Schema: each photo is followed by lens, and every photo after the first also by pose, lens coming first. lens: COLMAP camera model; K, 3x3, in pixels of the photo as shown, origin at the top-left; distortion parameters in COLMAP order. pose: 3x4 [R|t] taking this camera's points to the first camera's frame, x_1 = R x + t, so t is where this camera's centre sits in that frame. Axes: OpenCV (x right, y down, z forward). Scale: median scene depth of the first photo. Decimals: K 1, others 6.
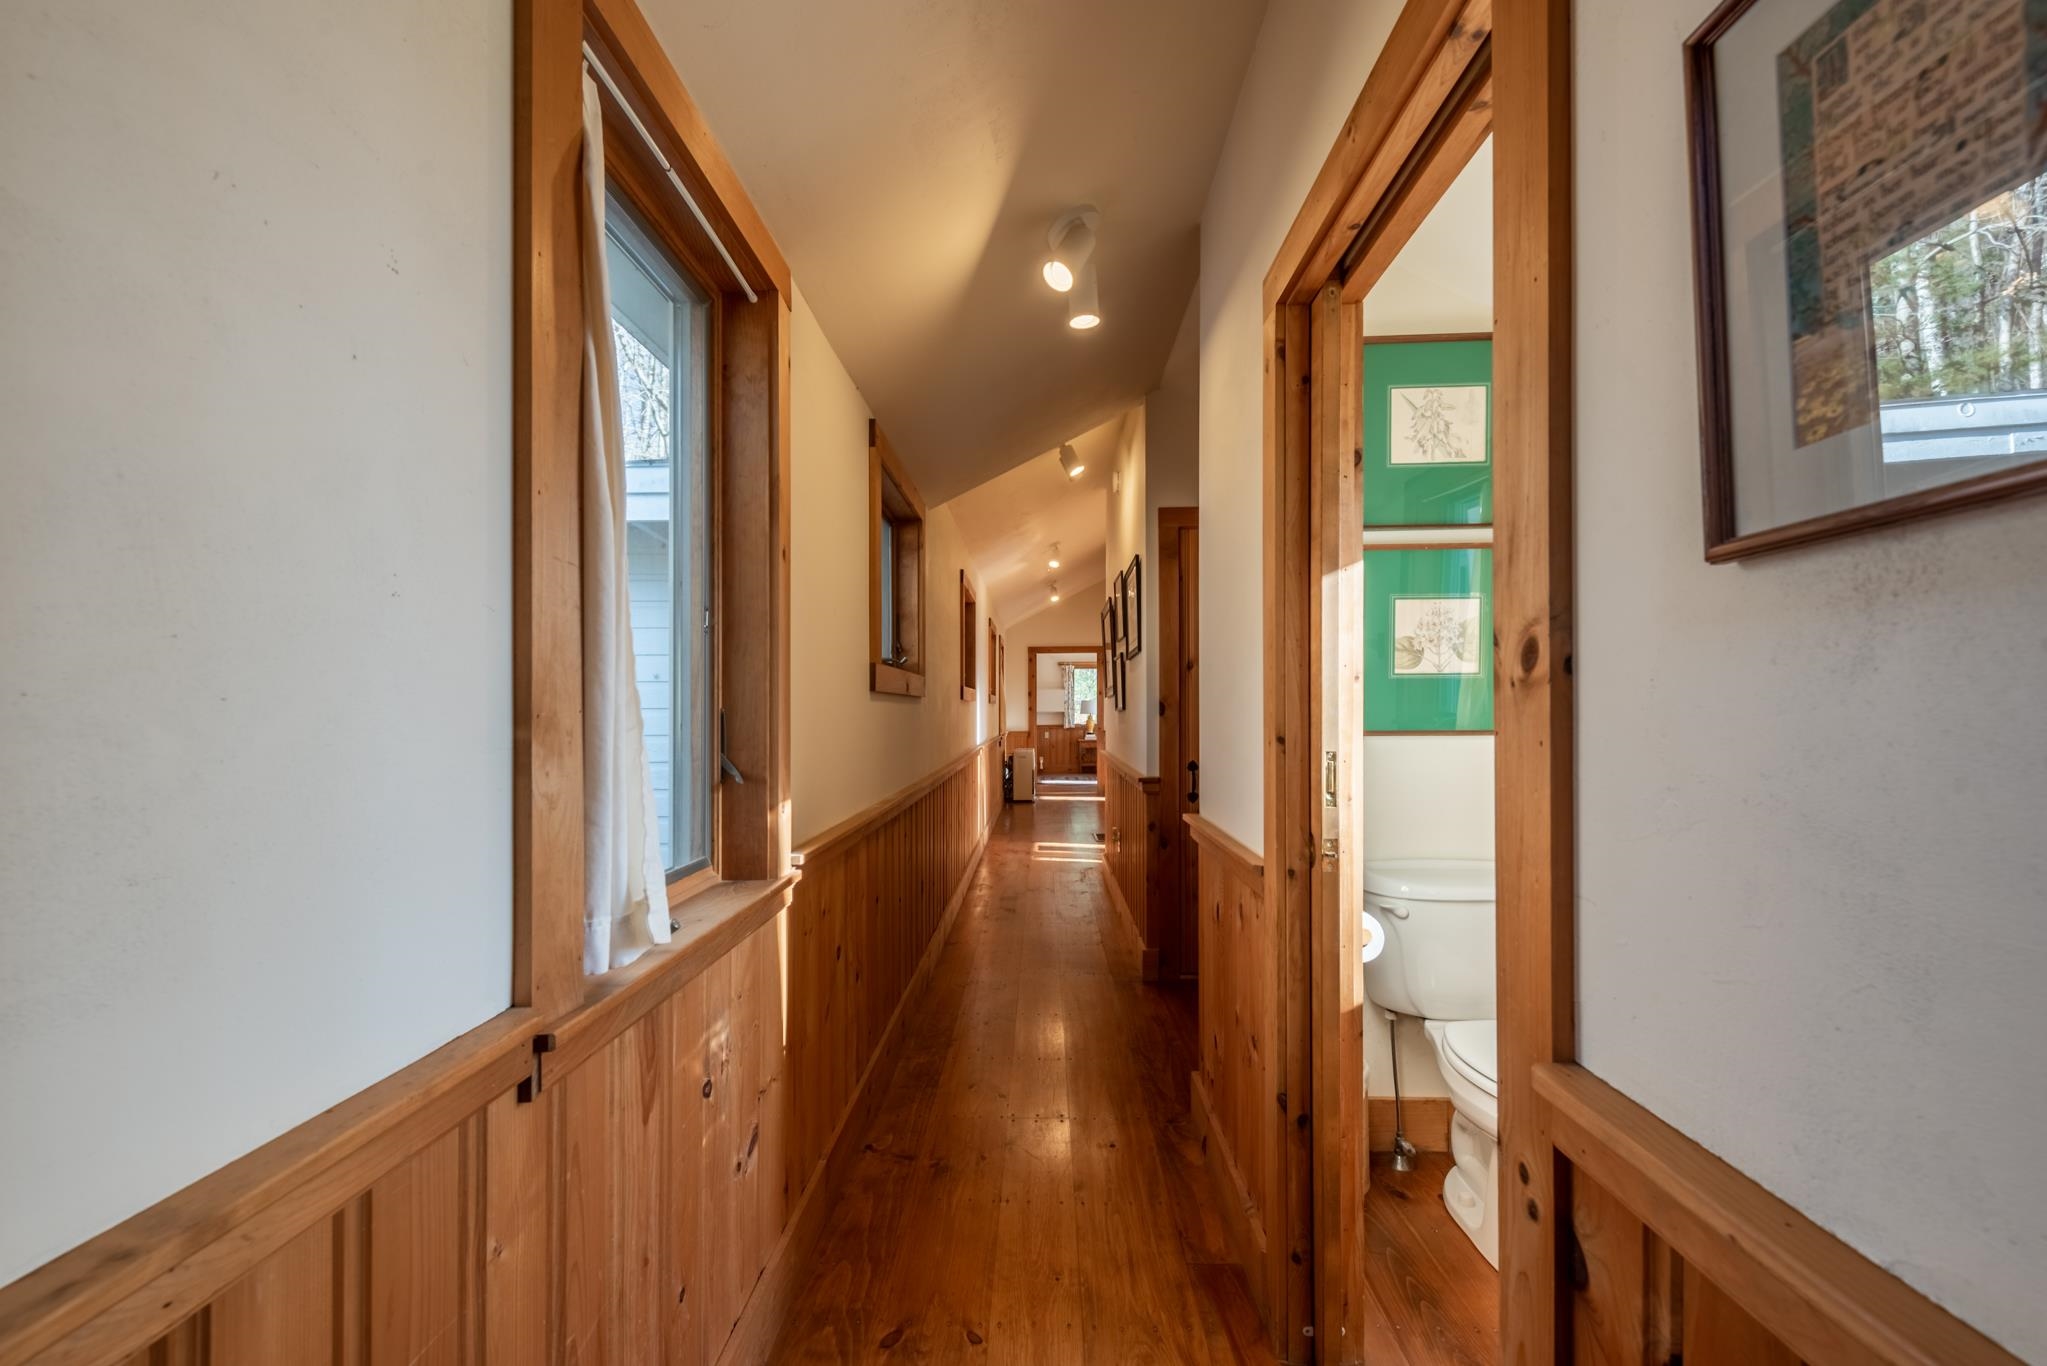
lens RADIAL K [[822.4, 0, 1026.6], [0, 822.4, 647.3], [0, 0, 1]] dist [0.002852, 0.000050]
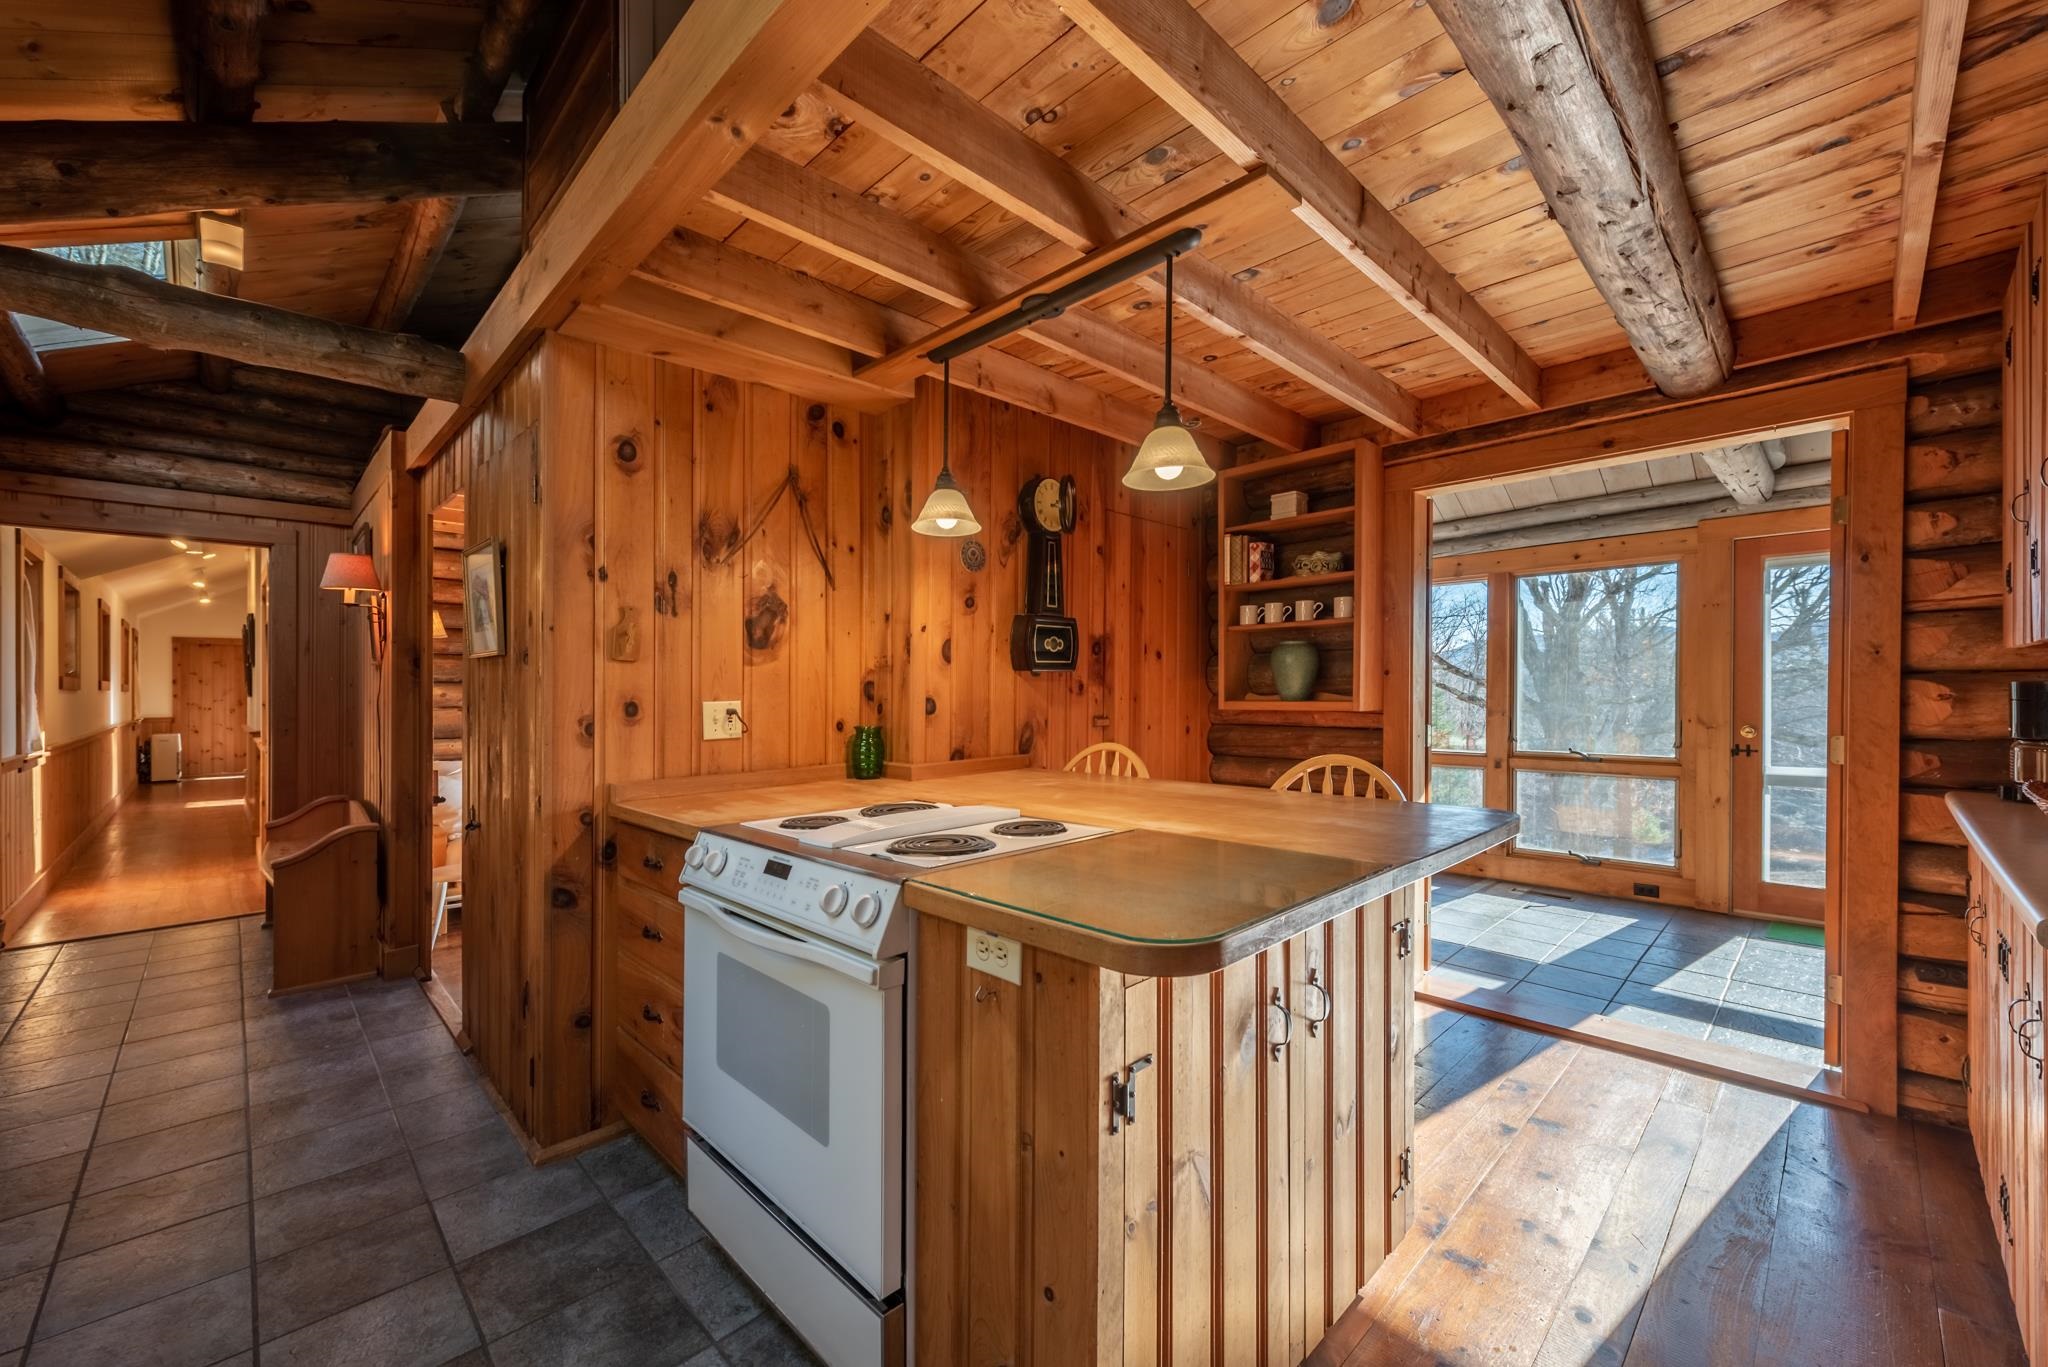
lens RADIAL K [[810.3, 0, 1024.0], [0, 810.3, 683.5], [0, 0, 1]] dist [0.014884, -0.004324]
pose [[0.693289, 0.003050, 0.720653, 0.002345], [-0.048093, 0.997958, 0.042044, -0.039402], [-0.719053, -0.063807, 0.692020, -0.531281]]
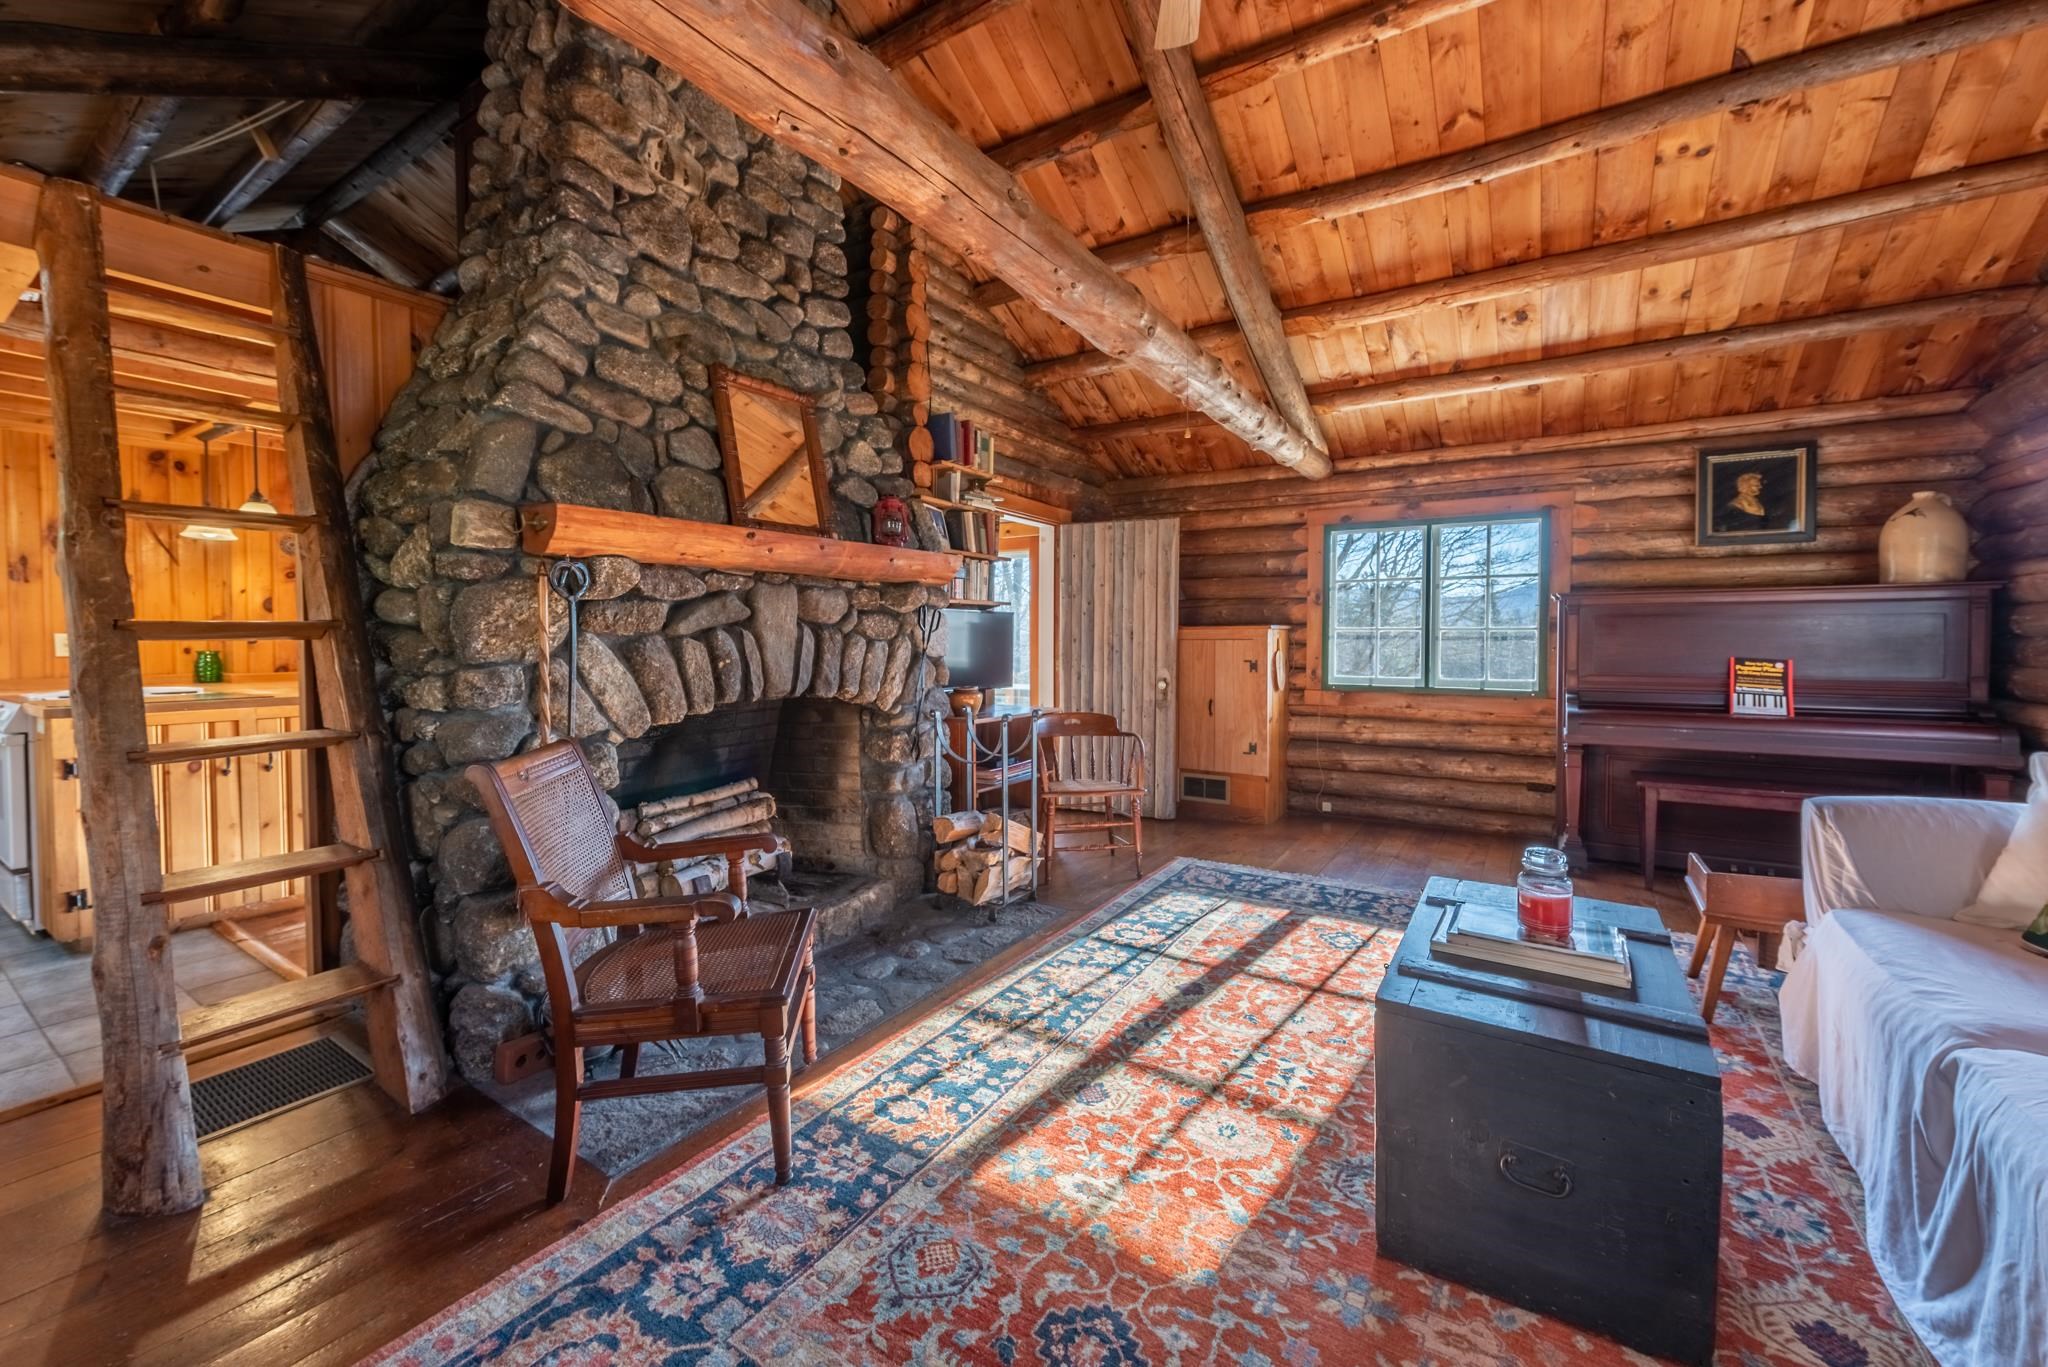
lens RADIAL K [[808.2, 0, 1019.3], [0, 808.2, 660.7], [0, 0, 1]] dist [0.001413, -0.000045]
pose [[0.514302, -0.023020, 0.857300, 0.010737], [-0.064633, 0.995756, 0.065511, -0.060803], [-0.855170, -0.089103, 0.510632, -0.872250]]
